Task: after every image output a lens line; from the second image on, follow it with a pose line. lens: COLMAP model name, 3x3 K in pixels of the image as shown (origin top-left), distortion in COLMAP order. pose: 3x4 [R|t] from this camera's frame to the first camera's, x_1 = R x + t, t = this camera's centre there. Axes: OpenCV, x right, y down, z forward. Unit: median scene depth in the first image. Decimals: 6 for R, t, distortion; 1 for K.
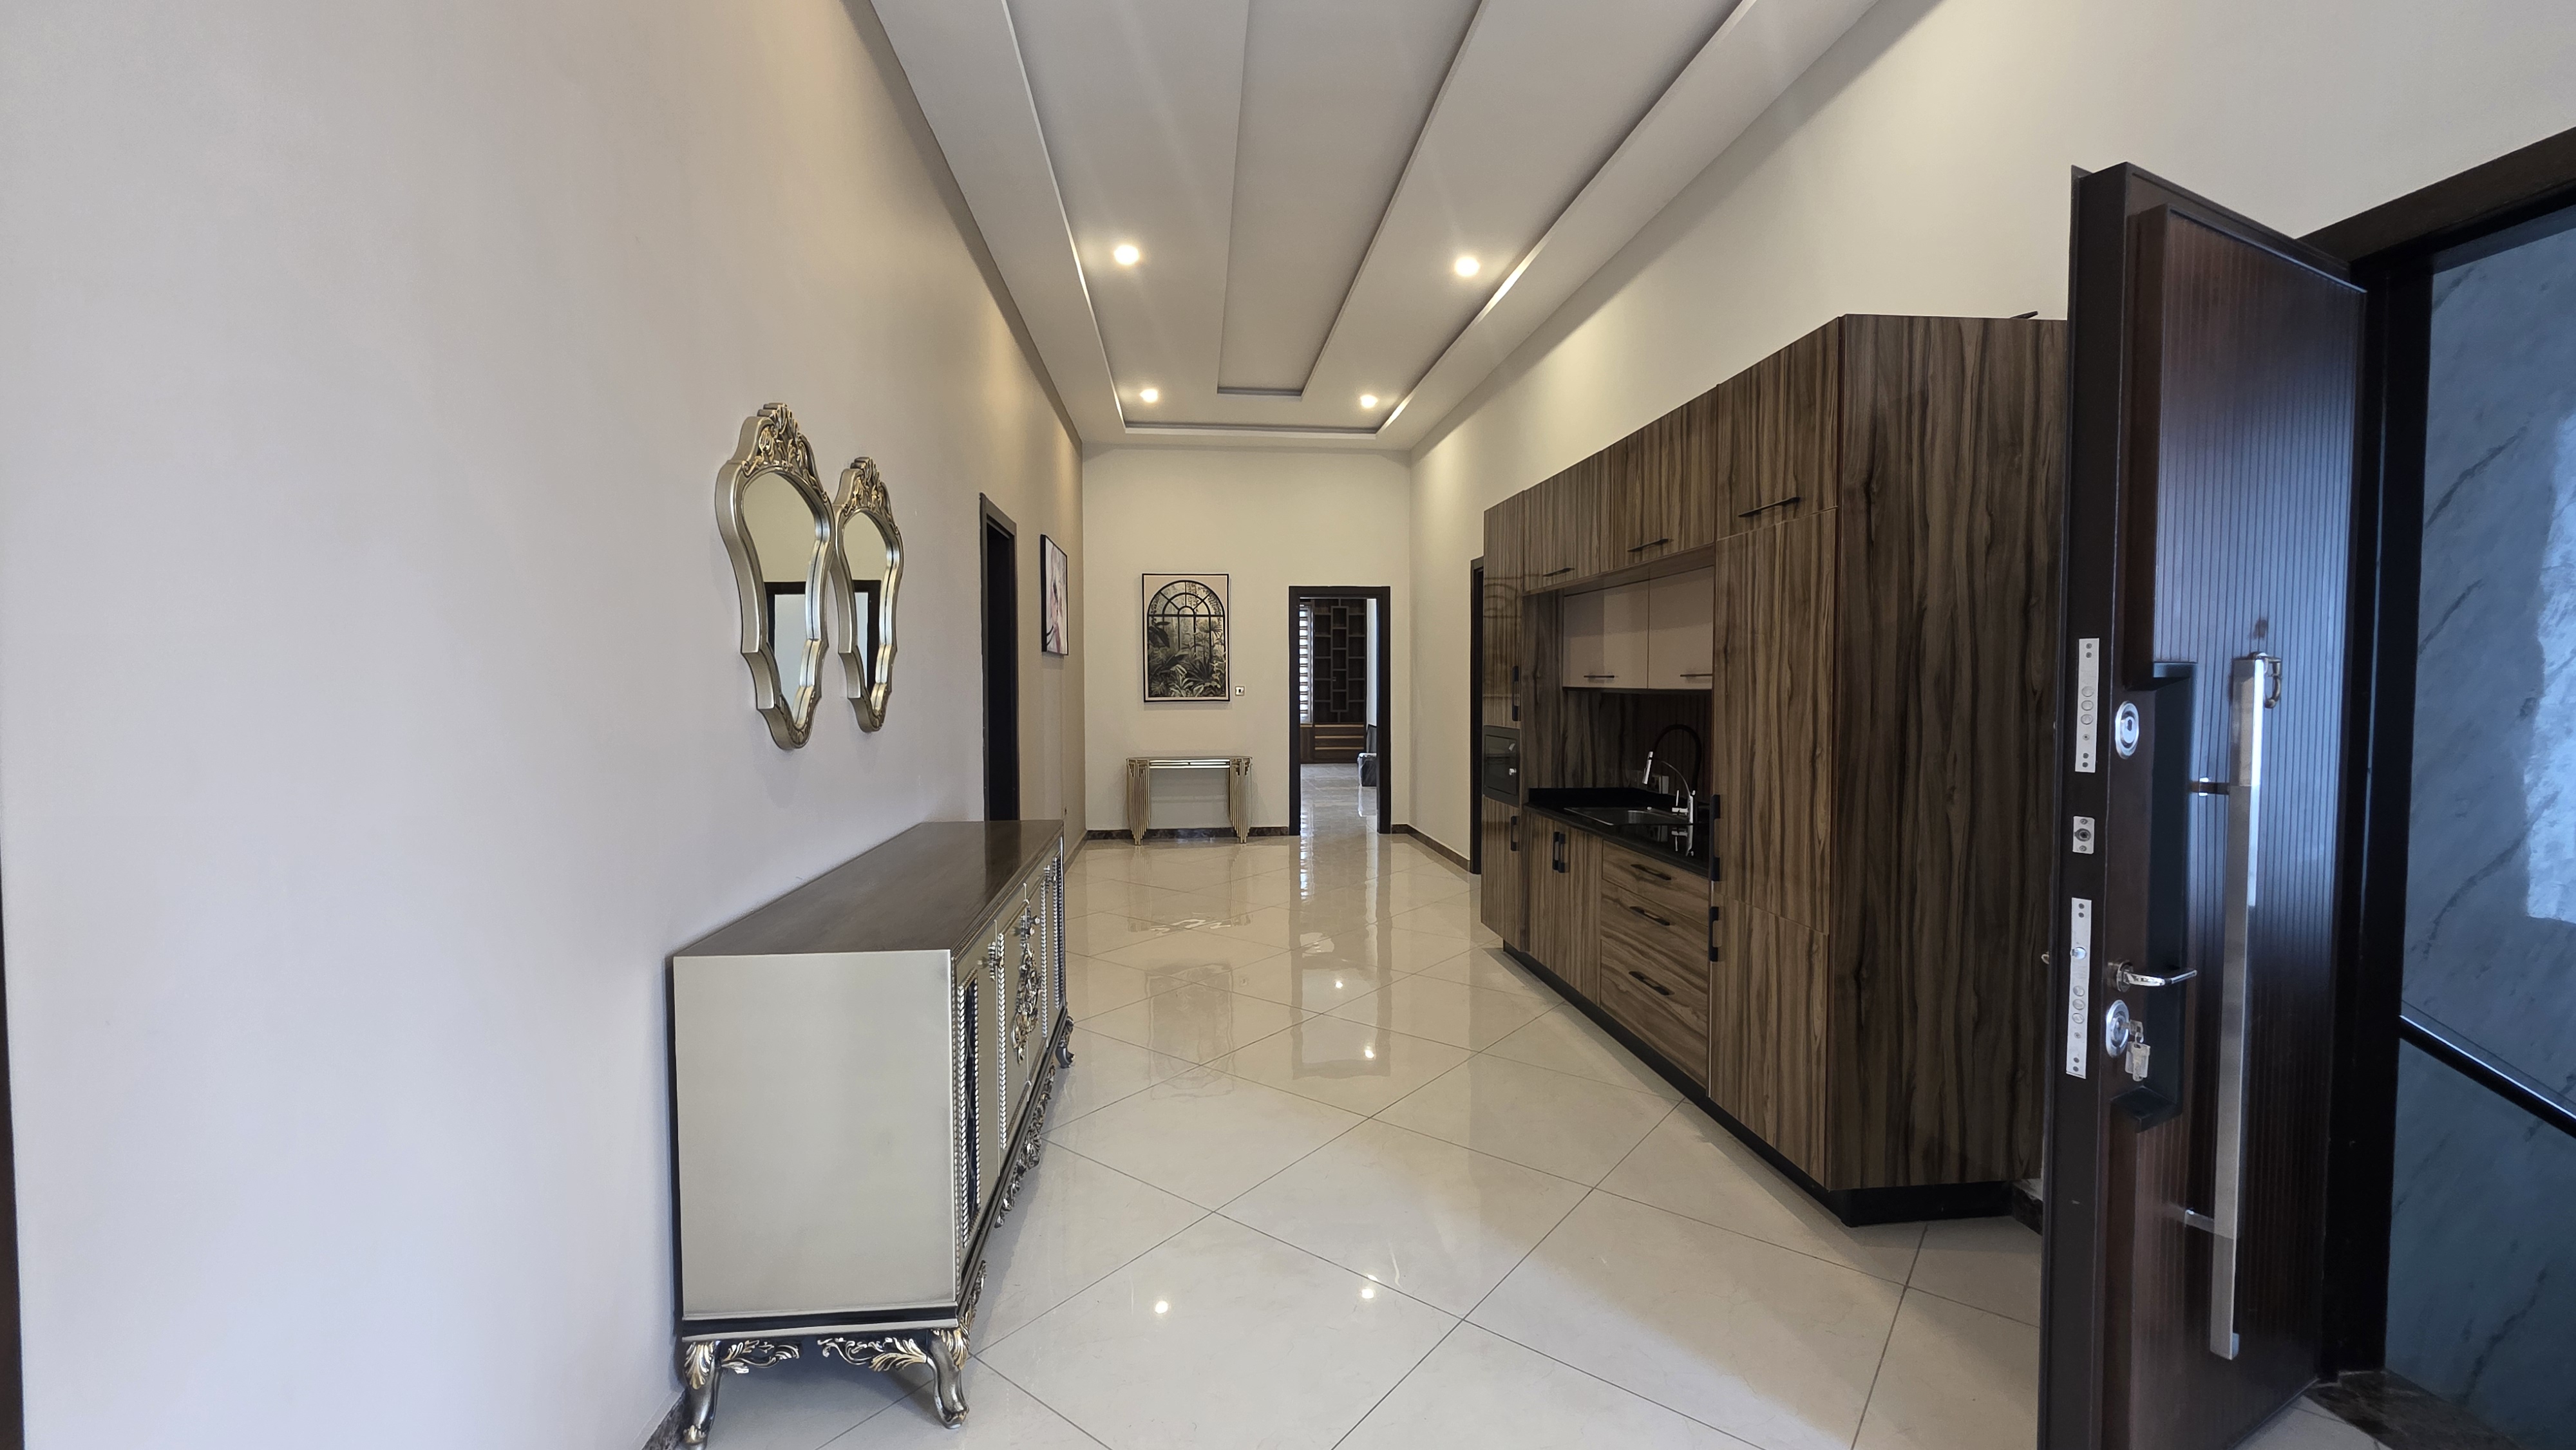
lens RADIAL K [[1032.1, 0, 1283.2], [0, 1032.1, 728.9], [0, 0, 1]] dist [0.004232, -0.000166]
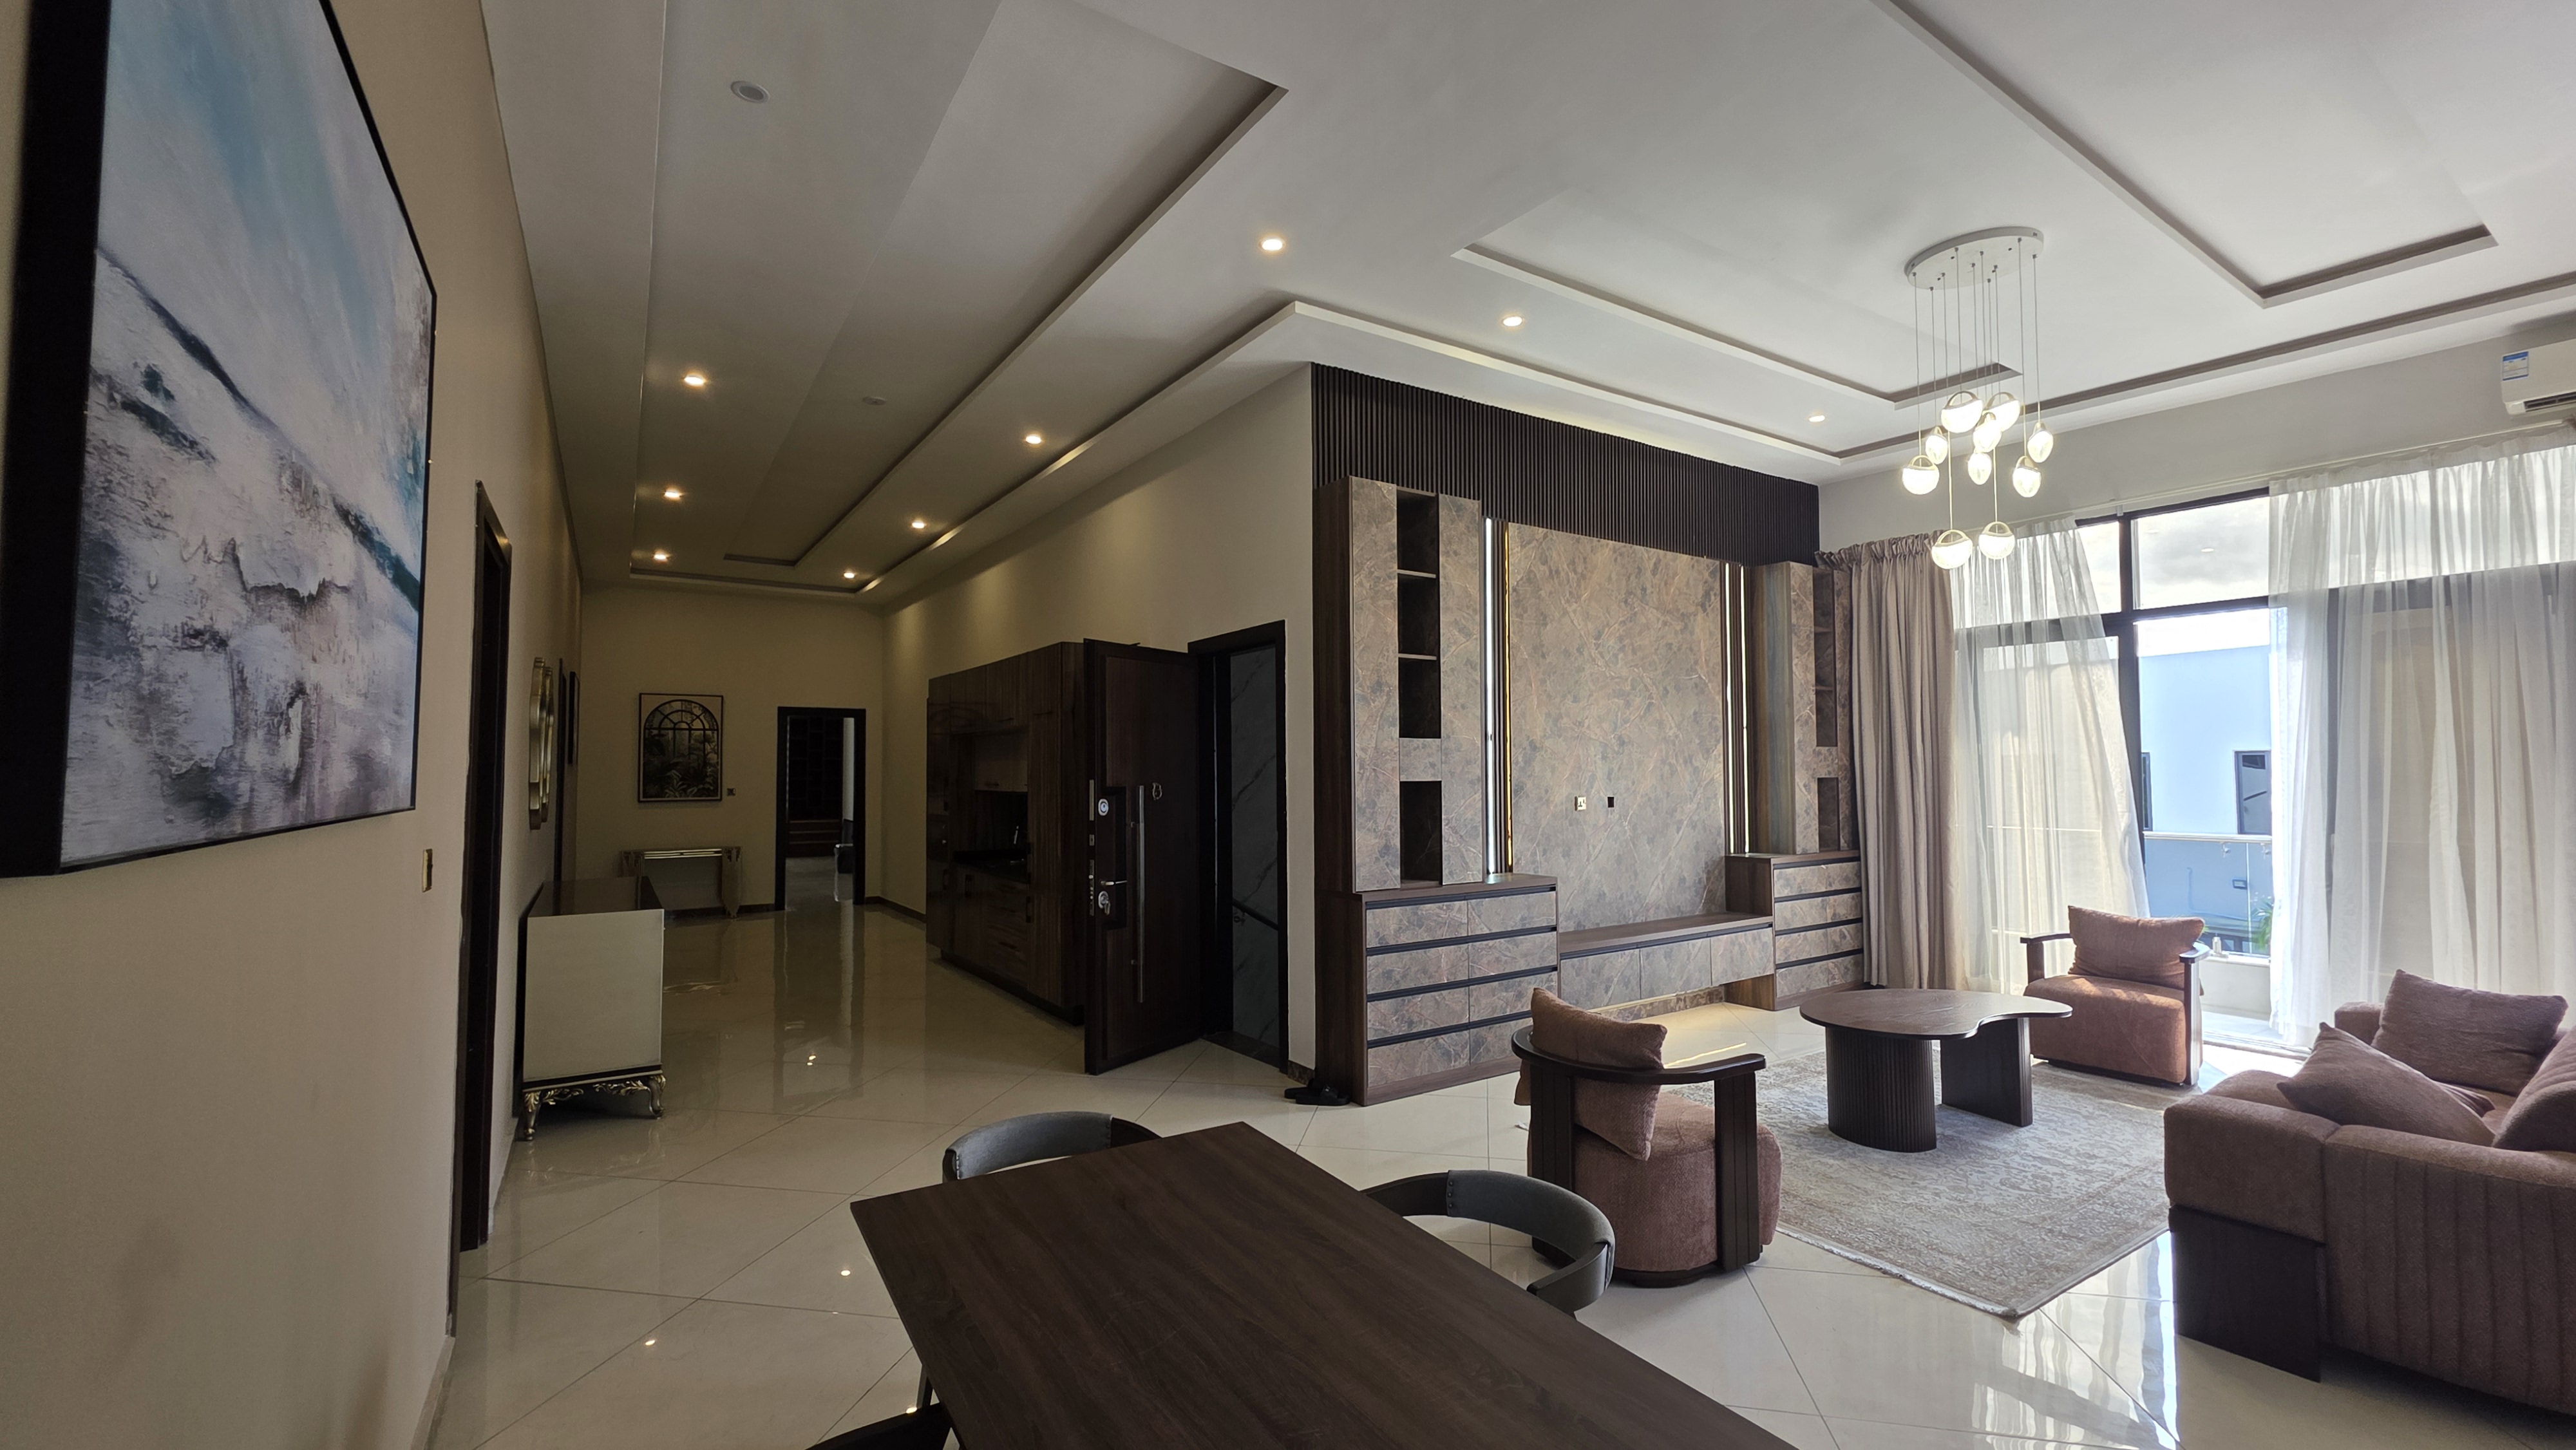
lens RADIAL K [[1032.1, 0, 1271.4], [0, 1032.1, 742.7], [0, 0, 1]] dist [0.004232, -0.000166]
pose [[0.888382, 0.014444, 0.458877, -0.037267], [0.021790, 0.997052, -0.073569, 0.008320], [-0.458587, 0.075356, 0.885449, -0.368288]]
